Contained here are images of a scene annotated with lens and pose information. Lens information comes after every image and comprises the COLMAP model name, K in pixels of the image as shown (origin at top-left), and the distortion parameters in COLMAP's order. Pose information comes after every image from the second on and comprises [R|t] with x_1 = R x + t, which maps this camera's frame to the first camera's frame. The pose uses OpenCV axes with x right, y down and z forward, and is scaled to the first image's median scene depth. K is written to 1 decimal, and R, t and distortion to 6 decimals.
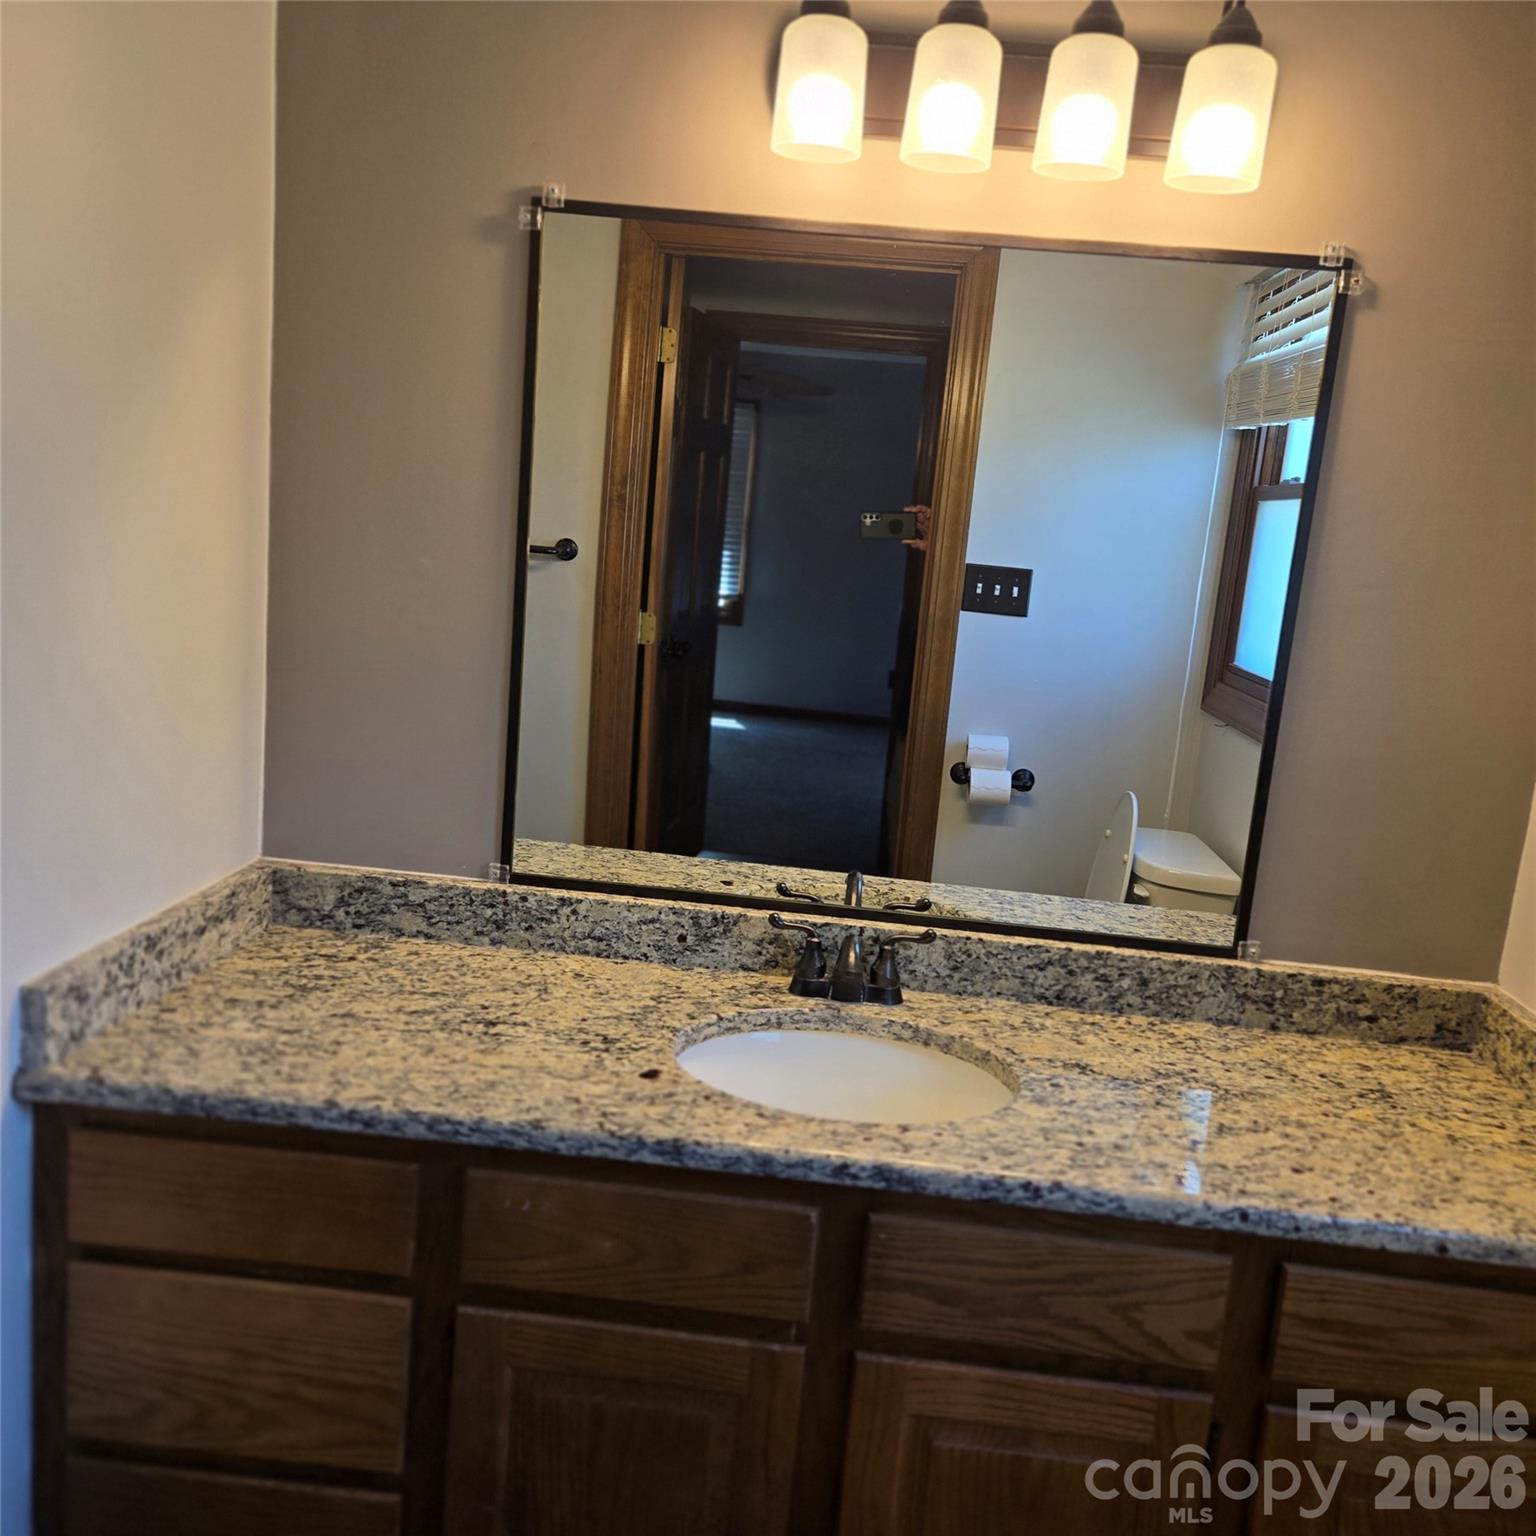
lens RADIAL K [[1374.3, 0, 763.3], [0, 1374.3, 770.0], [0, 0, 1]] dist [0.099981, -0.112528]
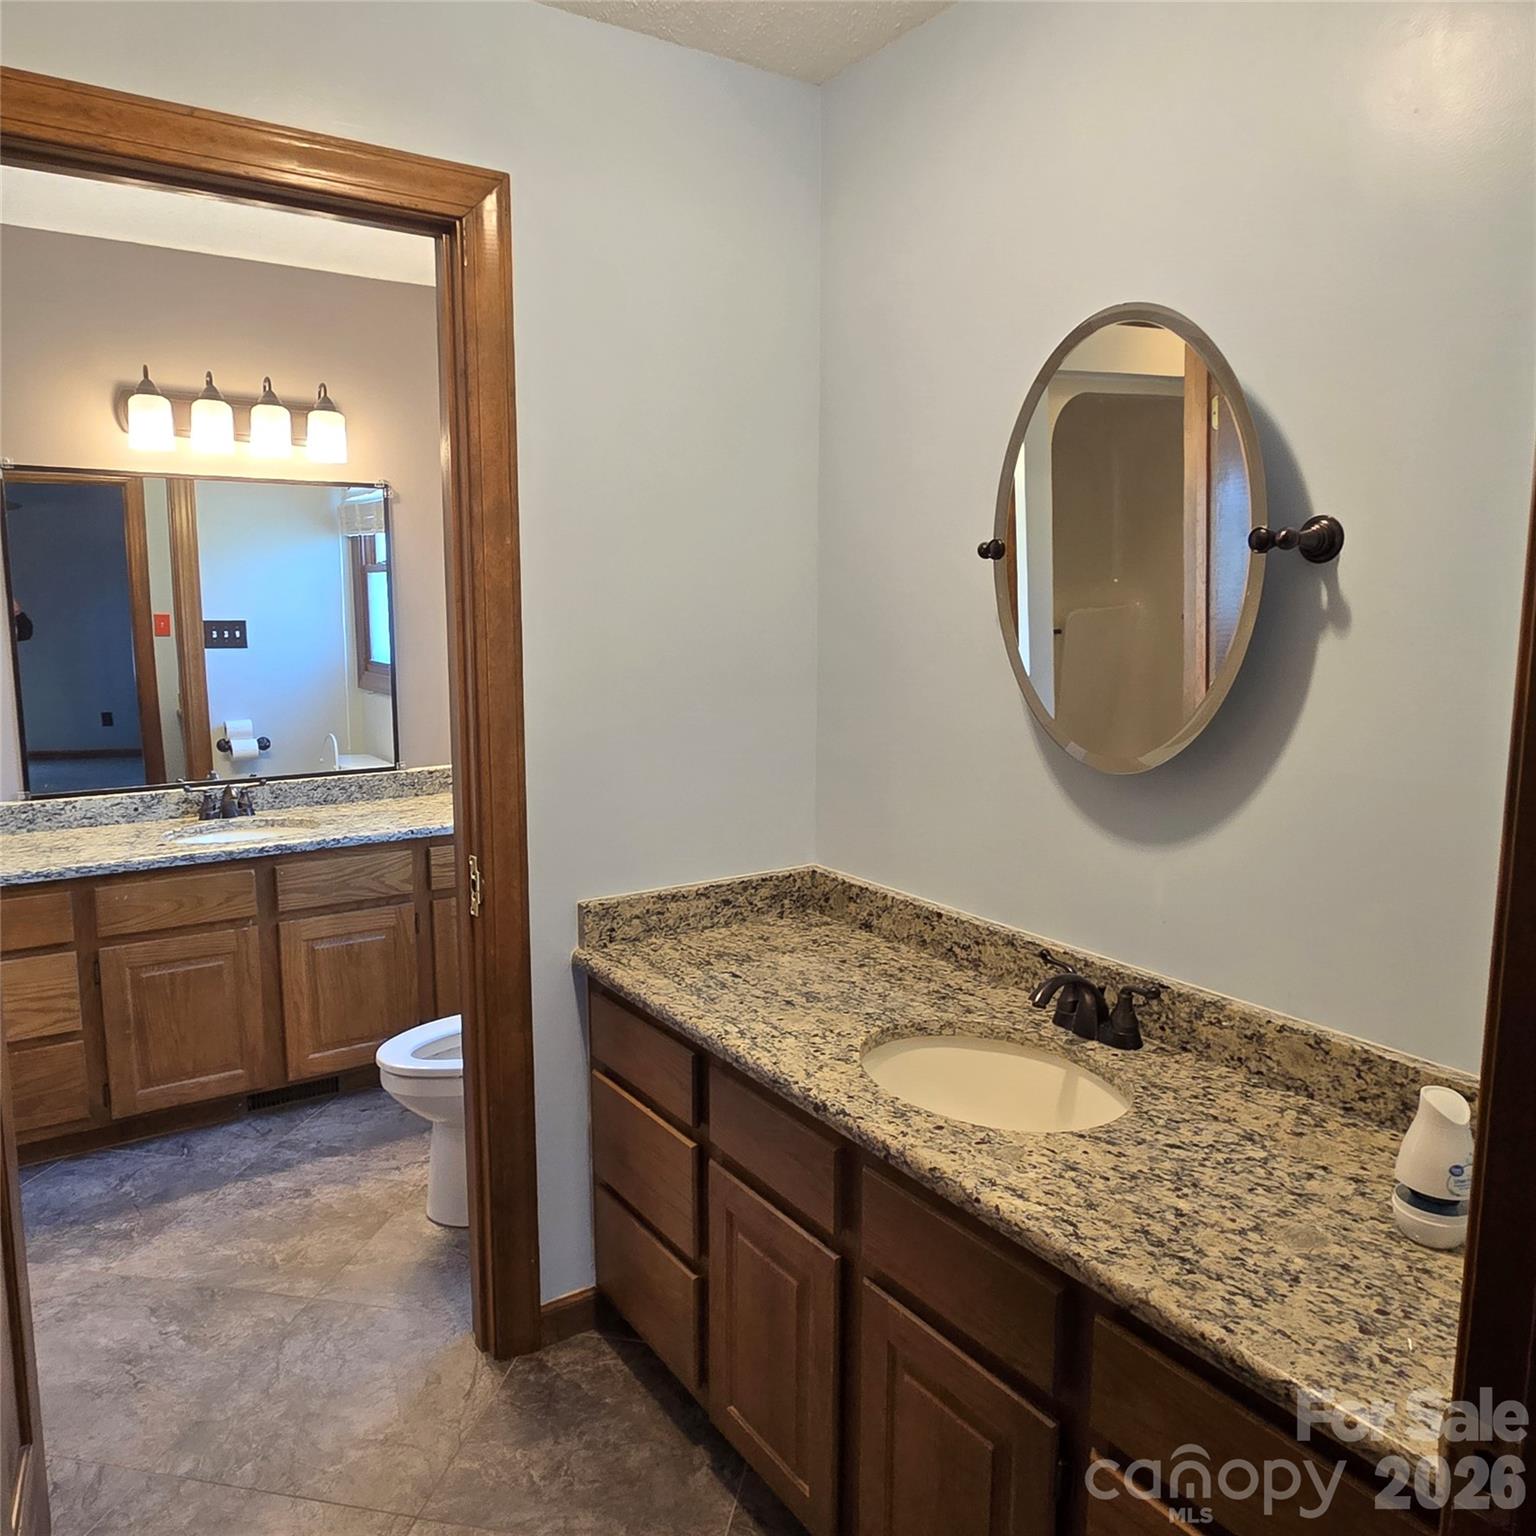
lens RADIAL K [[1169.7, 0, 764.3], [0, 1169.7, 744.2], [0, 0, 1]] dist [-0.003728, 0.001394]
pose [[0.786081, -0.161811, 0.596569, -0.364706], [0.179607, 0.983280, 0.030037, 0.149640], [-0.591454, 0.083536, 0.802000, -1.017150]]
